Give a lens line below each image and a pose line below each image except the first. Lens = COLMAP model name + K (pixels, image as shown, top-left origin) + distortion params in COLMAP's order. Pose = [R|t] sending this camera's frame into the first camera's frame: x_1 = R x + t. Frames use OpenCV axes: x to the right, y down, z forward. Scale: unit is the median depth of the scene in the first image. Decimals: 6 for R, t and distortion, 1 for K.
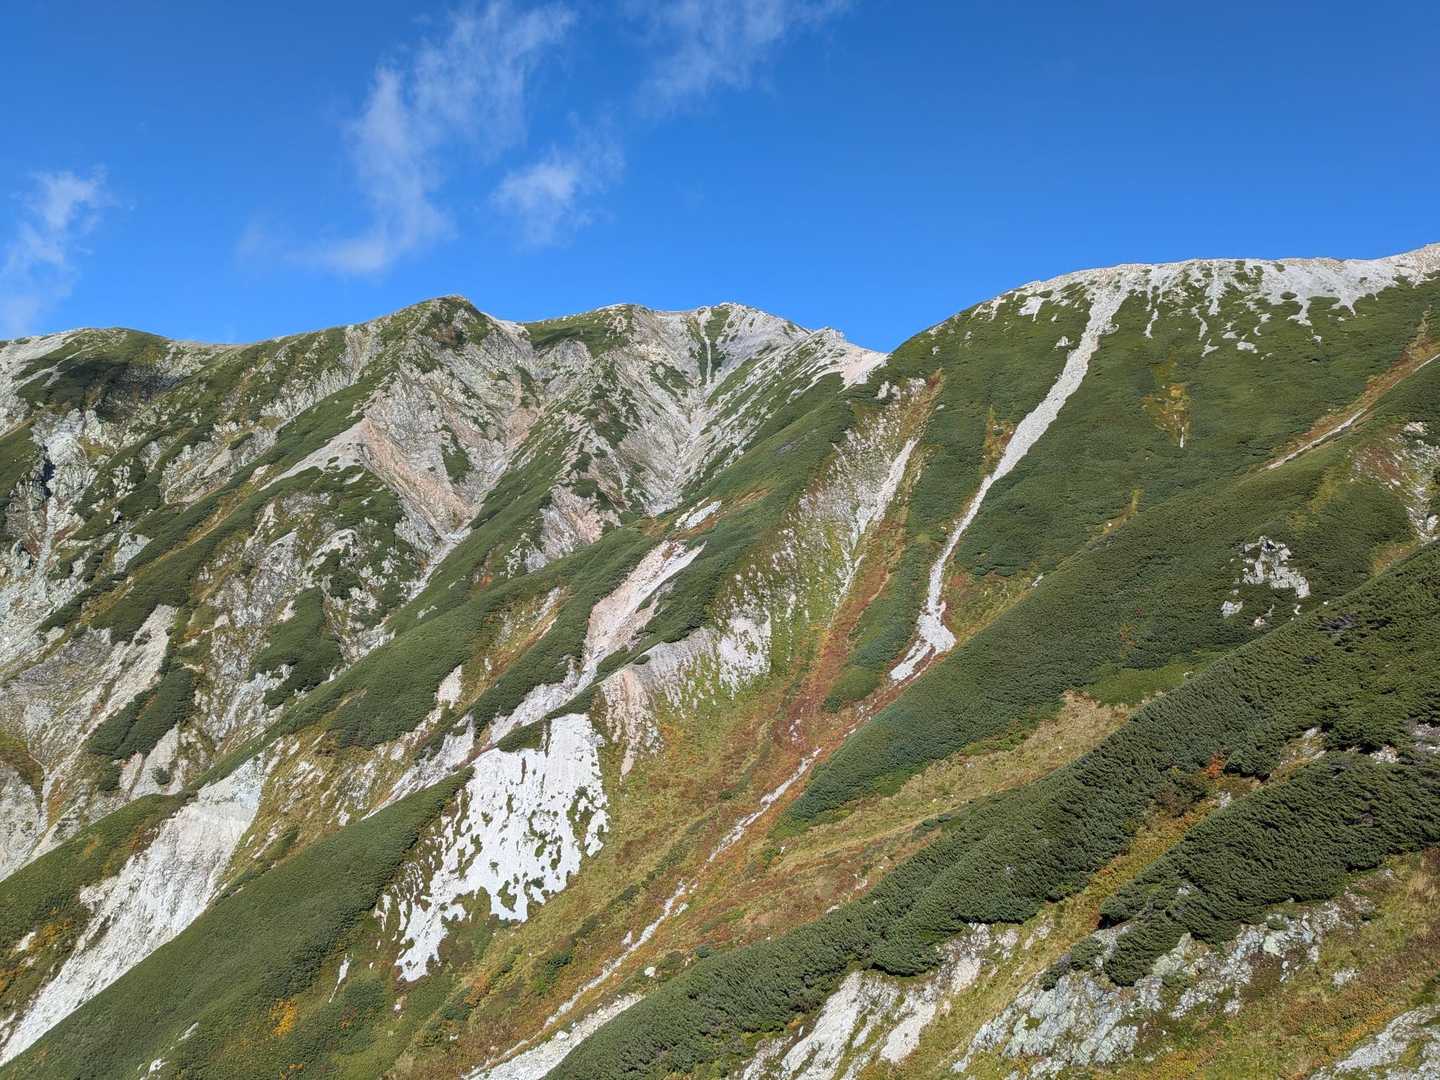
lens RADIAL K [[990.4, 0, 720.0], [0, 990.4, 540.0], [0, 0, 1]] dist [0.059389, -0.101264]
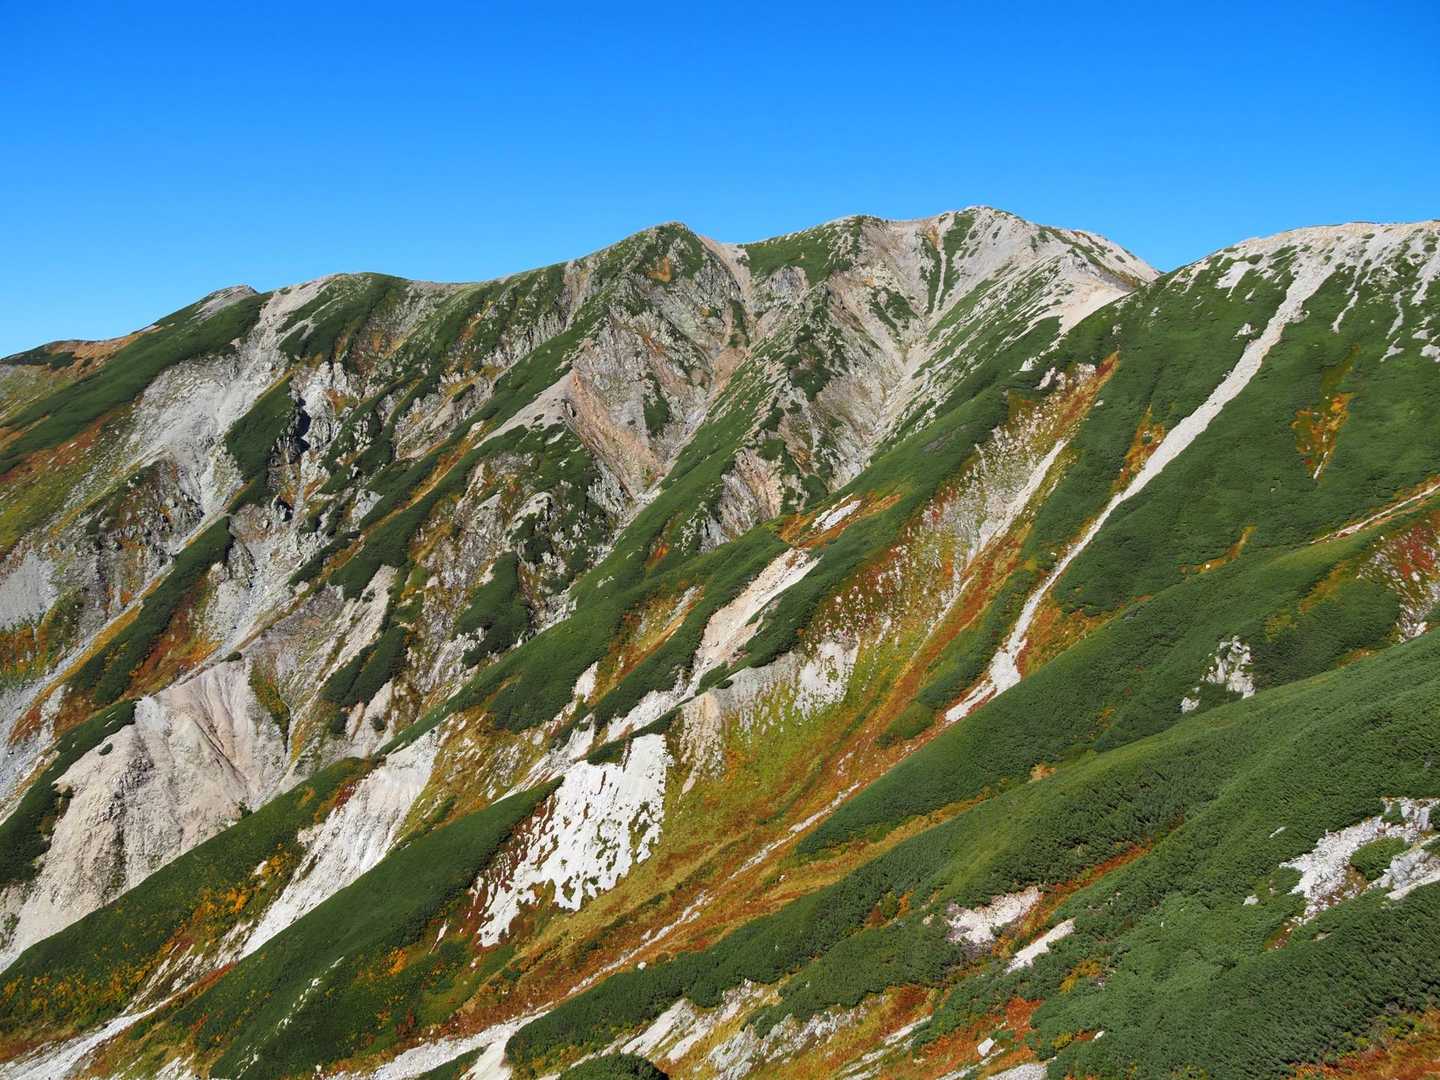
lens RADIAL K [[1158.8, 0, 719.2], [0, 1158.8, 494.7], [0, 0, 1]] dist [-0.031945, -0.001590]
pose [[0.962795, 0.024988, -0.269074, 0.158393], [-0.007072, 0.997704, 0.067349, -0.109479], [0.270139, -0.062941, 0.960762, -0.148620]]
